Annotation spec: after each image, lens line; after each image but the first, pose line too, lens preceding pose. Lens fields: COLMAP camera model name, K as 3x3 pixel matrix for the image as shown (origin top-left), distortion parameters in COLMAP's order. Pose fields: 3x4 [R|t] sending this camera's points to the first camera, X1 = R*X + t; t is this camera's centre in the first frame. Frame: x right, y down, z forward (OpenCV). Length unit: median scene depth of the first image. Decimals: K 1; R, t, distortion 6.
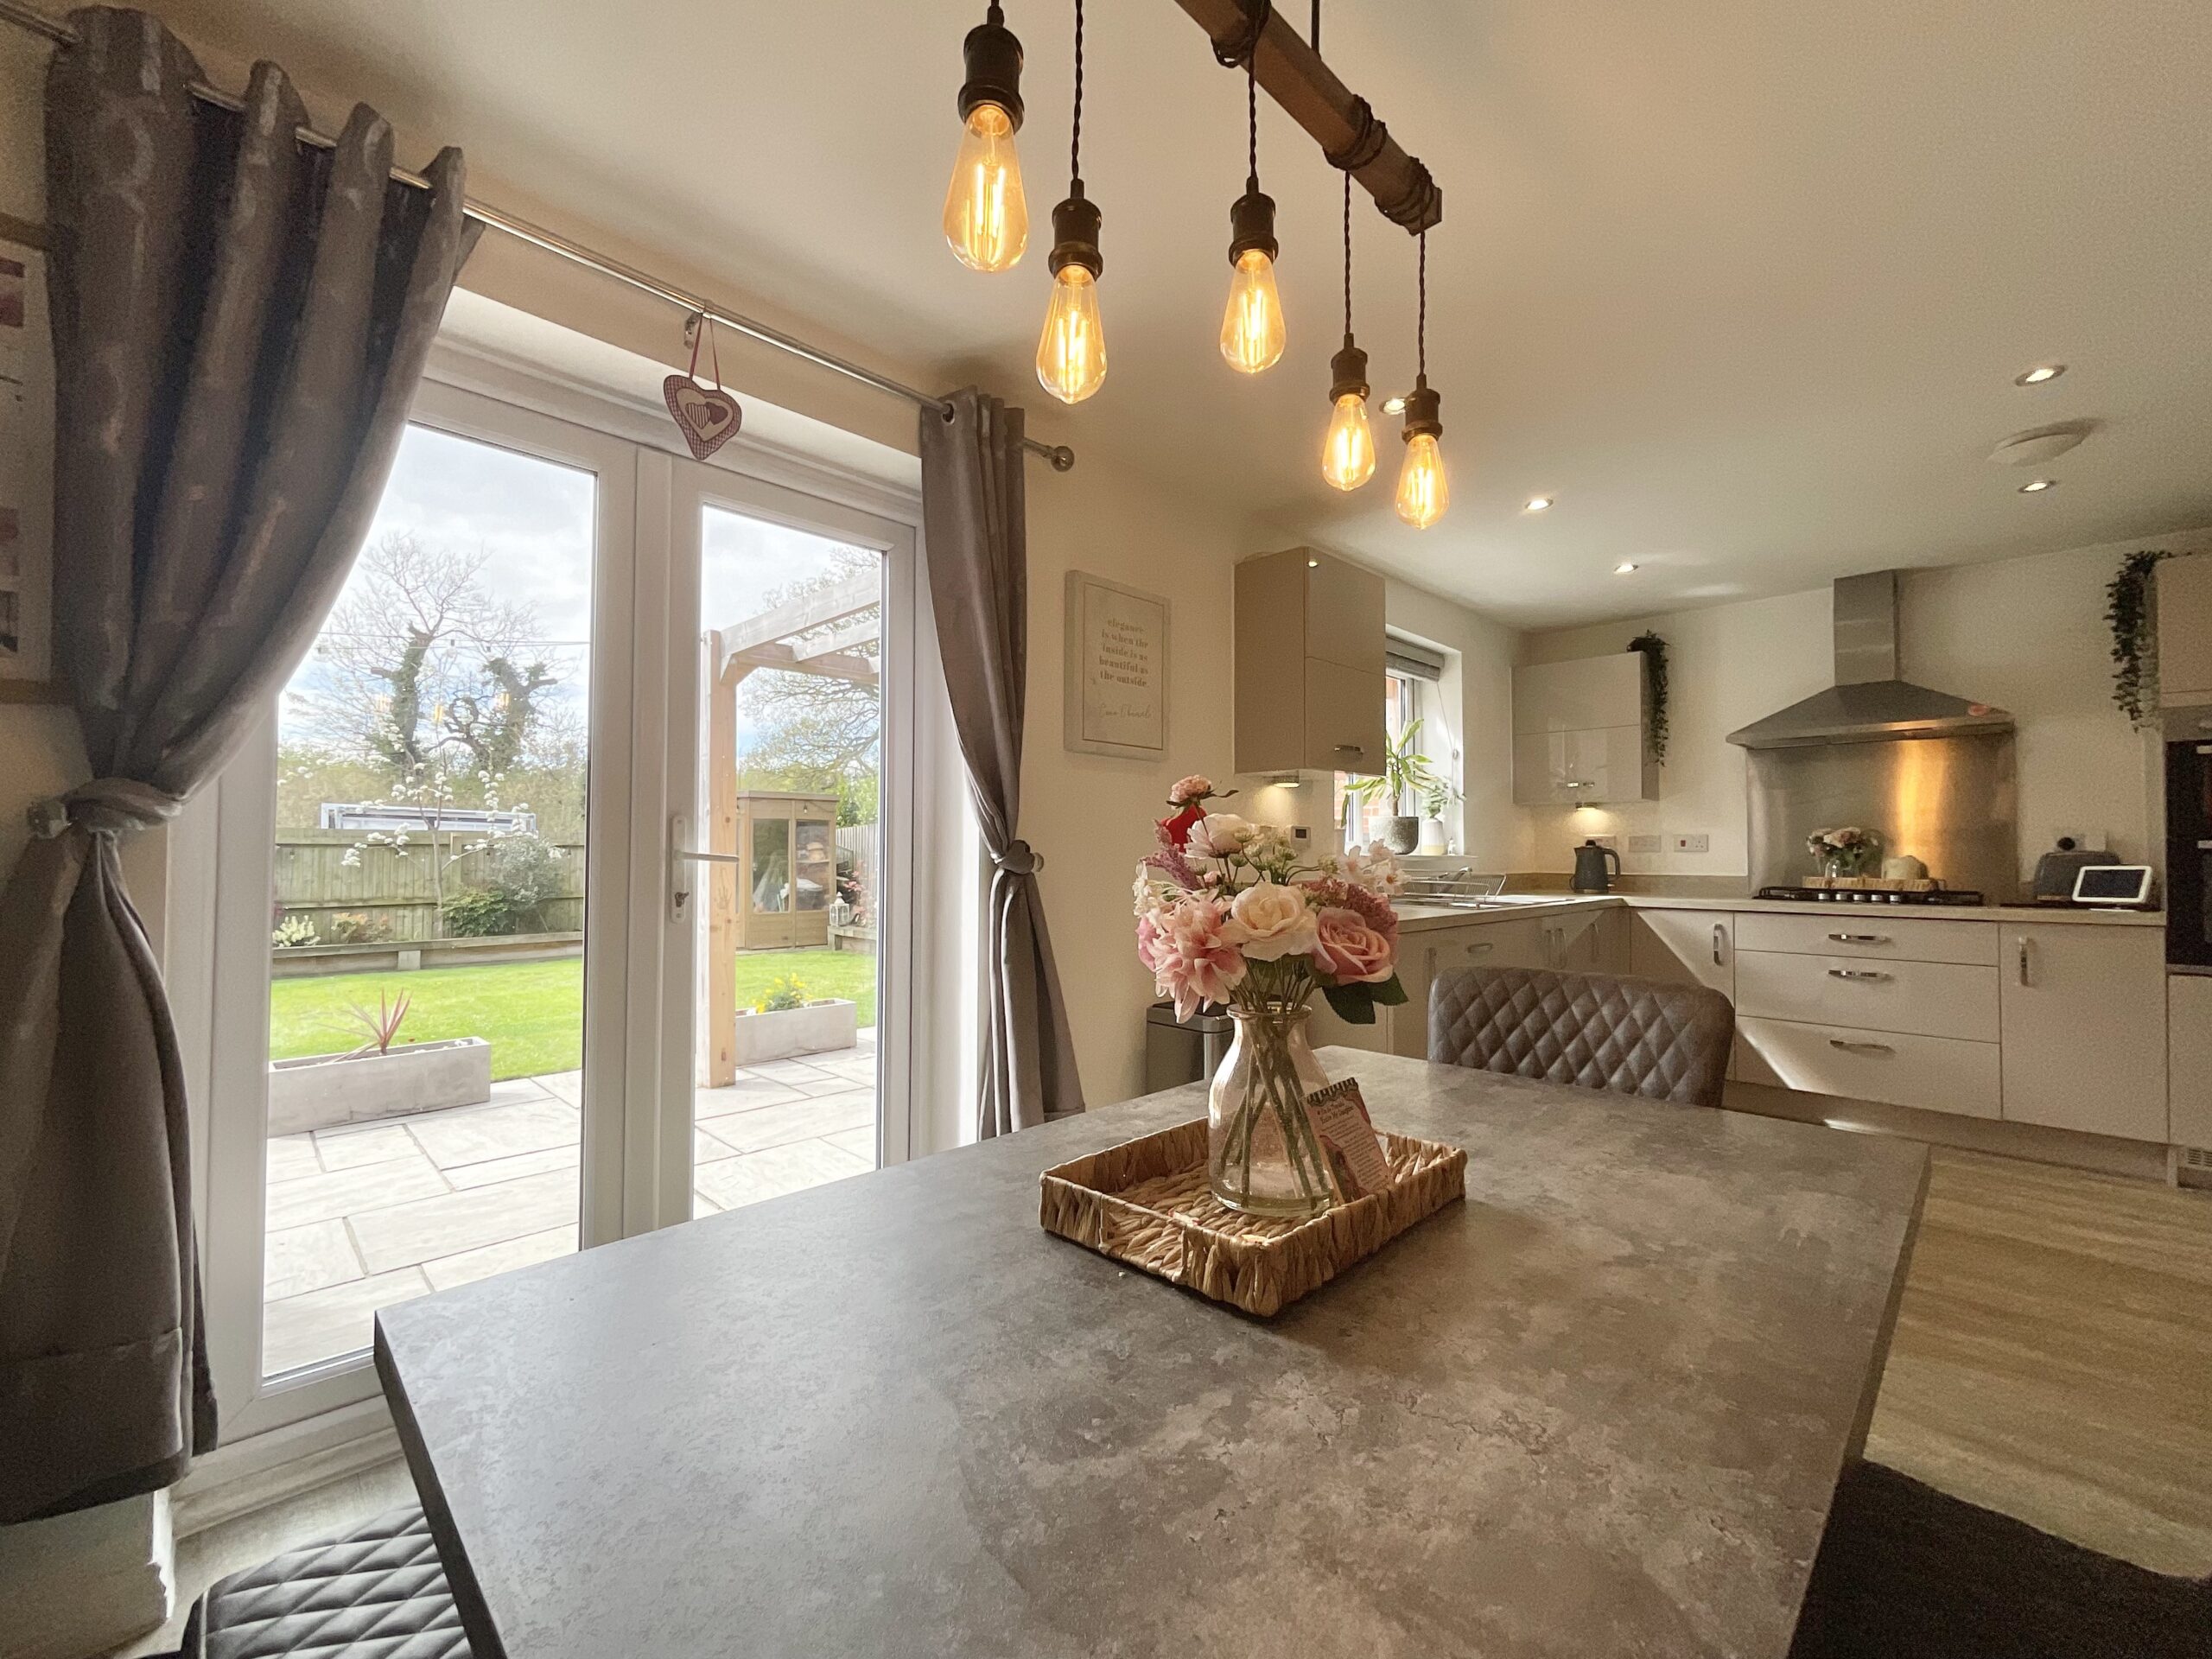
lens RADIAL K [[902.6, 0, 1092.4], [0, 902.6, 835.9], [0, 0, 1]] dist [0.001209, -0.001945]
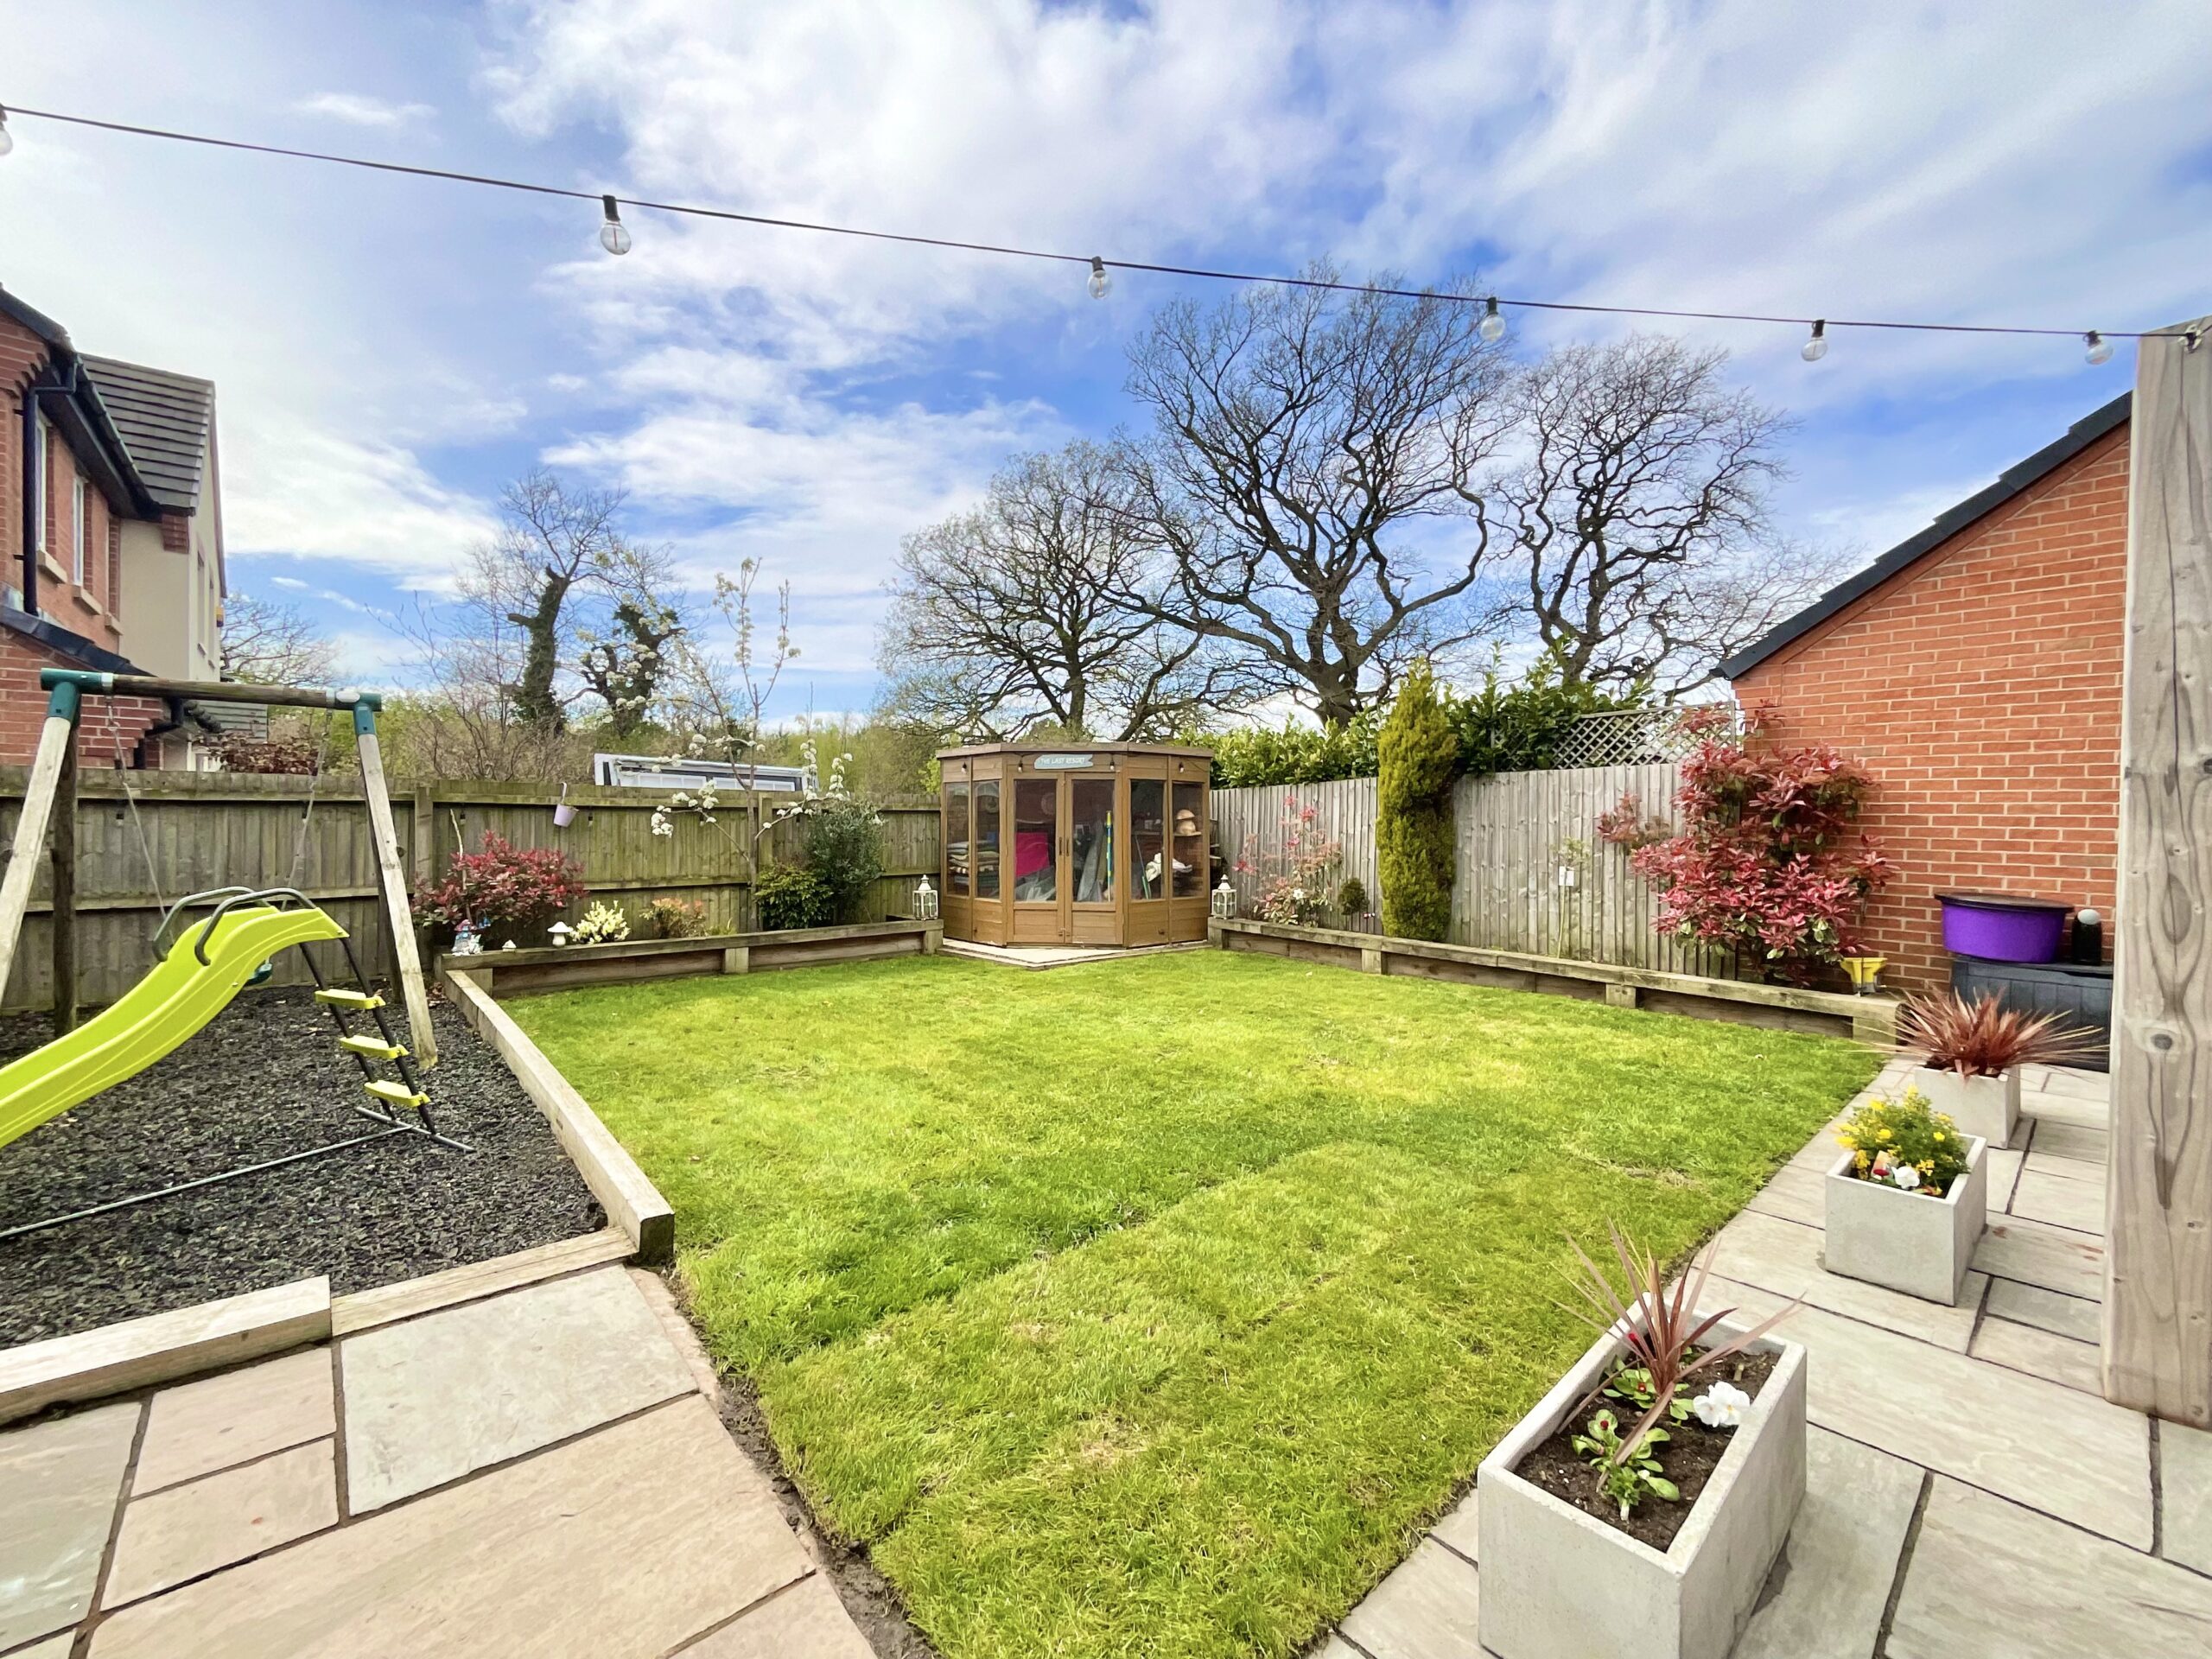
lens RADIAL K [[902.6, 0, 1097.9], [0, 902.6, 824.0], [0, 0, 1]] dist [0.001209, -0.001945]
pose [[0.998735, 0.012506, -0.048698, -0.353788], [-0.011091, 0.999512, 0.029214, -0.002925], [0.049040, -0.028637, 0.998386, 0.216863]]
